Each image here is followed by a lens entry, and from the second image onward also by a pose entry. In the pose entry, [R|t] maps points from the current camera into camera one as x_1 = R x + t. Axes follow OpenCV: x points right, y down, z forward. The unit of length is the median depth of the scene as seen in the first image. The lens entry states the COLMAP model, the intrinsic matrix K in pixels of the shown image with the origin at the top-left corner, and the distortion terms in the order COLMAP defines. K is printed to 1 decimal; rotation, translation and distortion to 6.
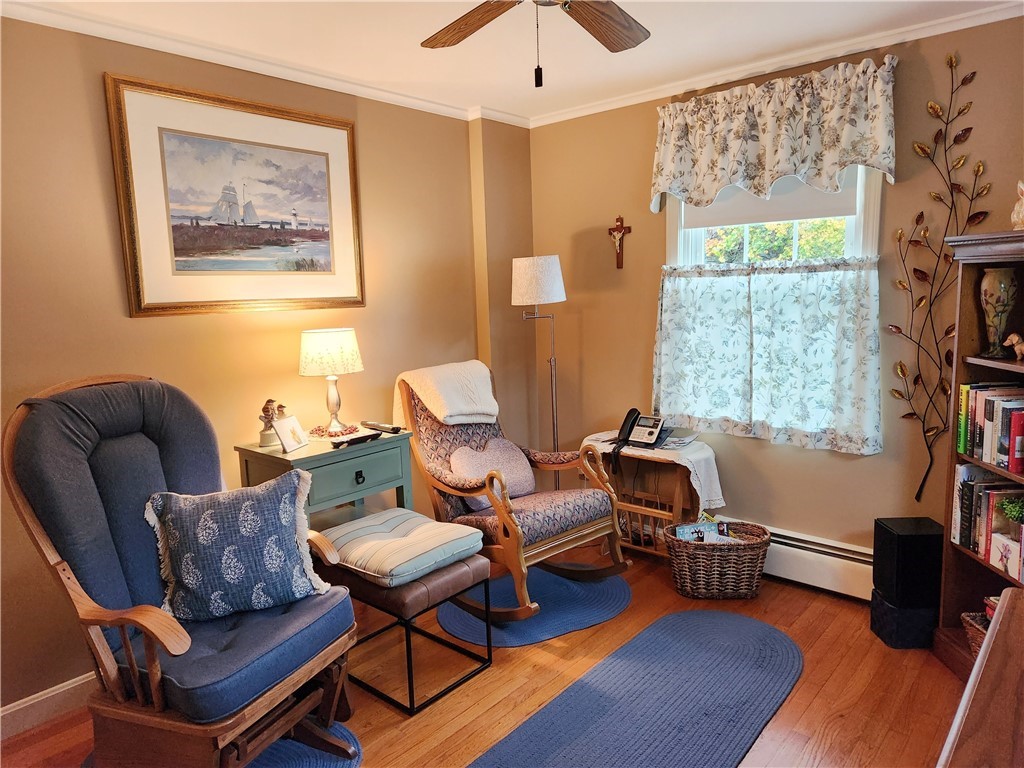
lens RADIAL K [[683.1, 0, 515.9], [0, 683.1, 385.8], [0, 0, 1]] dist [0.063378, -0.044102]
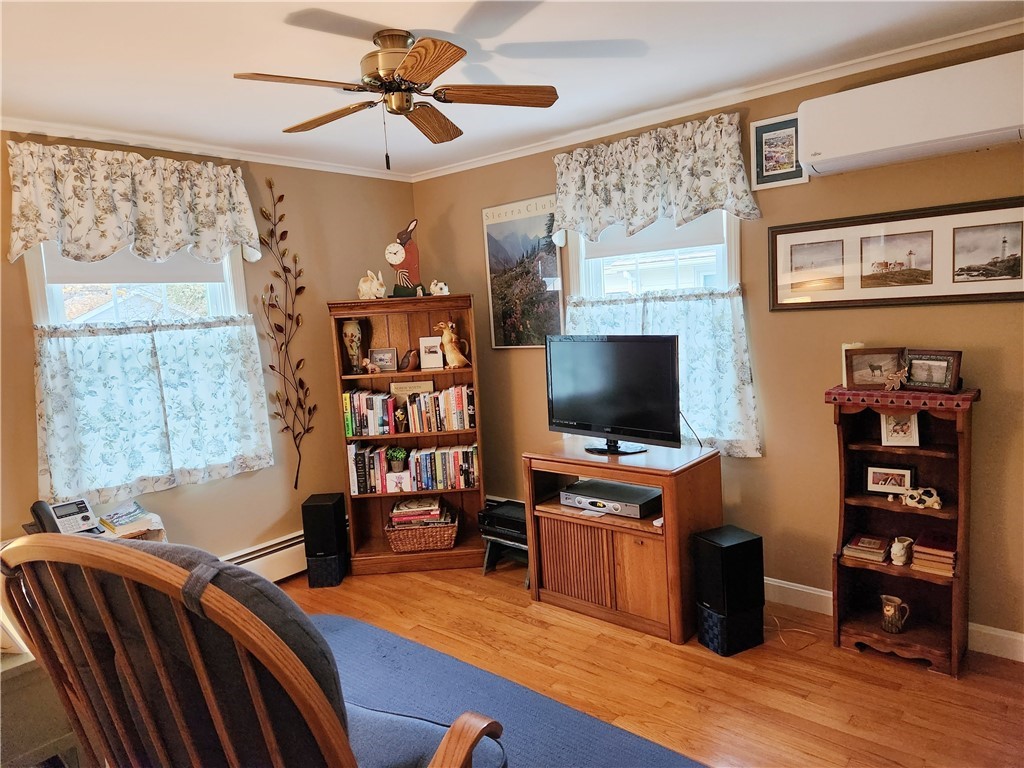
lens RADIAL K [[683.1, 0, 515.9], [0, 683.1, 379.7], [0, 0, 1]] dist [0.063378, -0.044102]
pose [[-0.012179, -0.081724, 0.996581, -0.764831], [0.209964, 0.974226, 0.082457, -0.066539], [-0.977633, 0.210250, 0.005294, 0.509818]]
